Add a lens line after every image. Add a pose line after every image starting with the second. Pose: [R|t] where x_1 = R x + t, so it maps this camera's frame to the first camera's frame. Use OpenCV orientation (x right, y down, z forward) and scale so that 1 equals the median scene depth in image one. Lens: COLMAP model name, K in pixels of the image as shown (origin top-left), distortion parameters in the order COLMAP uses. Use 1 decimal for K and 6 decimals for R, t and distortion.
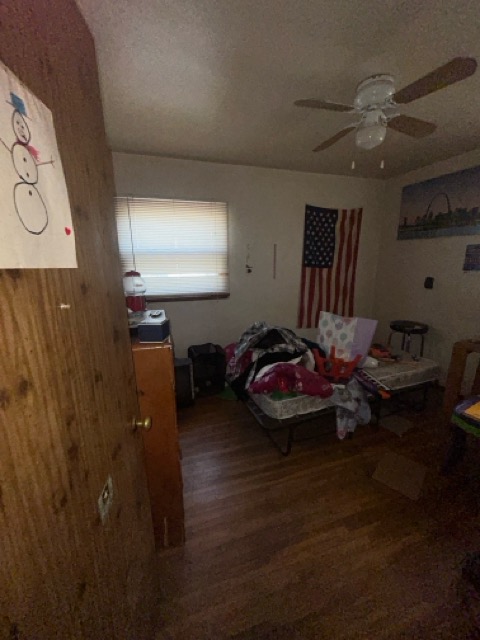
lens RADIAL K [[262.2, 0, 241.1], [0, 262.2, 319.0], [0, 0, 1]] dist [0.000051, 0.000084]
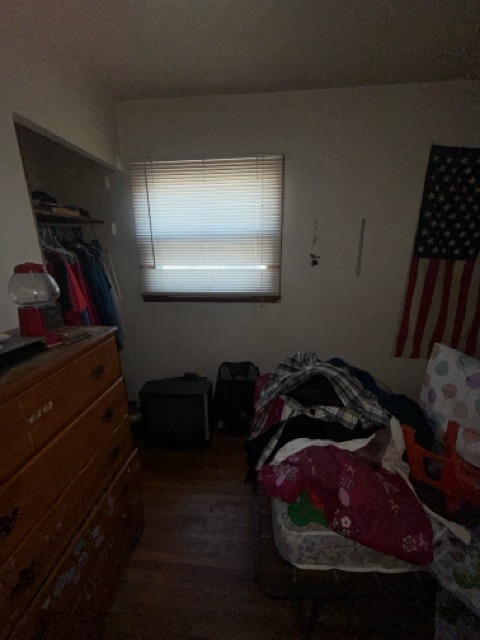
lens RADIAL K [[262.2, 0, 241.1], [0, 262.2, 319.0], [0, 0, 1]] dist [0.000051, 0.000084]
pose [[0.921432, 0.100660, -0.375275, 0.139258], [-0.084787, 0.994673, 0.058619, -0.077512], [0.379177, -0.022195, 0.925058, 0.374583]]
